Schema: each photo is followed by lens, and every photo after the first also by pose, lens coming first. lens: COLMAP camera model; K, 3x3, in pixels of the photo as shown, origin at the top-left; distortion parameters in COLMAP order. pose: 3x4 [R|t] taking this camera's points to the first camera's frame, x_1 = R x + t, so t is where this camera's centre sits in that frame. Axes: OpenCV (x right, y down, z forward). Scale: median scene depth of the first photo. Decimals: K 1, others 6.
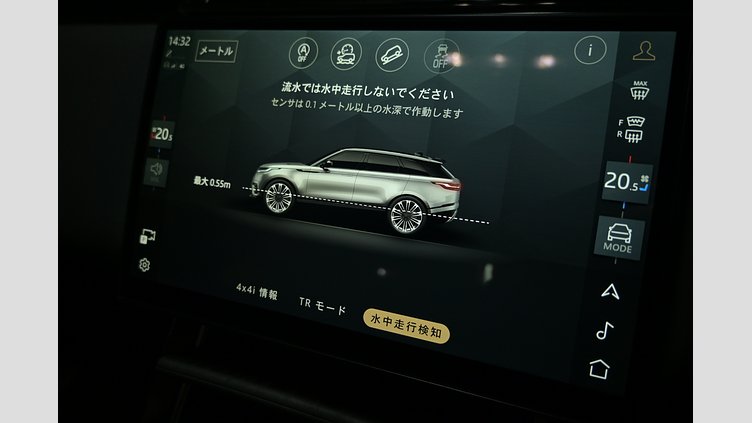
lens RADIAL K [[457.7, 0, 379.7], [0, 457.7, 215.0], [0, 0, 1]] dist [0.004646, -0.001100]
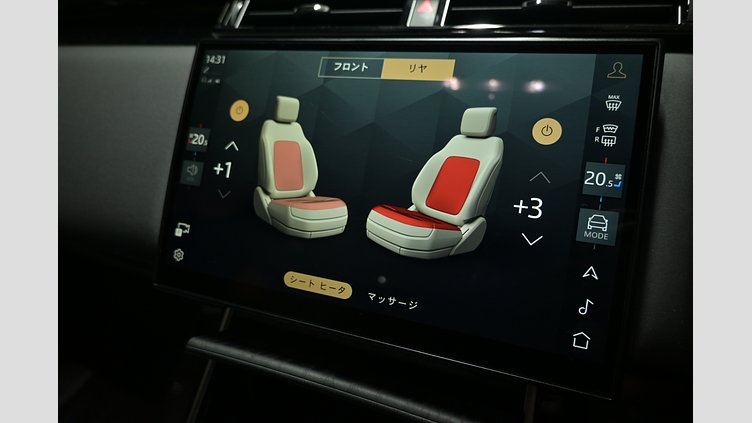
lens RADIAL K [[443.0, 0, 380.1], [0, 443.0, 215.2], [0, 0, 1]] dist [0.002125, -0.003246]
pose [[0.999905, 0.013320, 0.003407, -0.029145], [-0.013145, 0.998799, -0.047194, 0.065694], [-0.004031, 0.047145, 0.998880, -0.104769]]
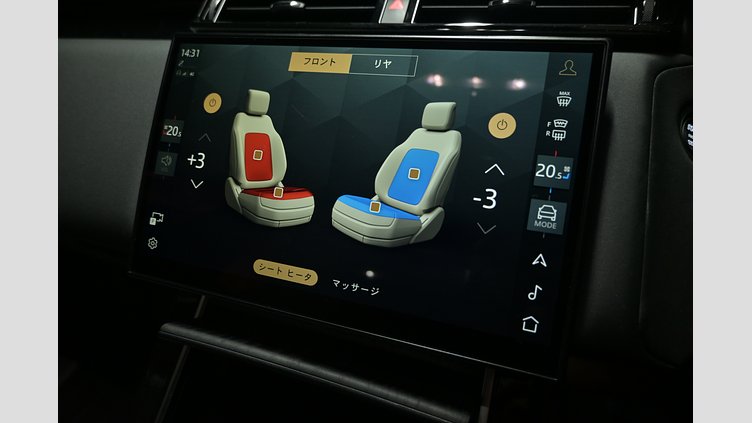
lens RADIAL K [[443.0, 0, 380.5], [0, 443.0, 214.9], [0, 0, 1]] dist [0.002125, -0.003246]
pose [[0.999638, 0.020634, 0.017290, 0.045133], [-0.019912, 0.998963, -0.040932, 0.083511], [-0.018117, 0.040573, 0.999012, -0.147422]]
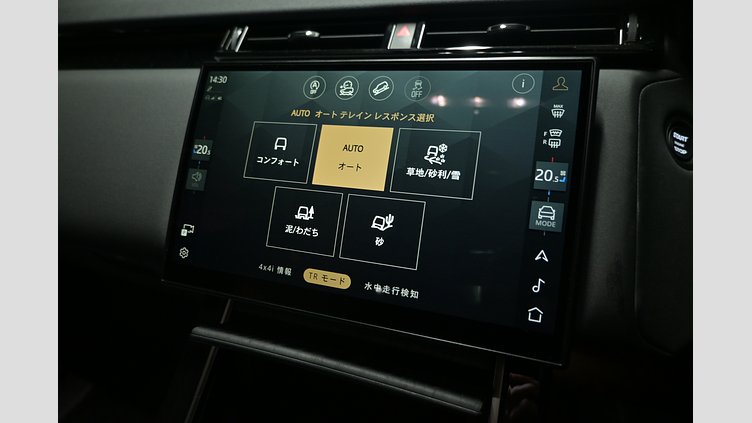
lens RADIAL K [[443.0, 0, 381.2], [0, 443.0, 213.0], [0, 0, 1]] dist [0.002125, -0.003246]
pose [[0.999978, 0.000623, 0.006584, 0.018536], [0.000000, 0.995555, -0.094179, 0.133331], [-0.006613, 0.094177, 0.995534, -0.250609]]
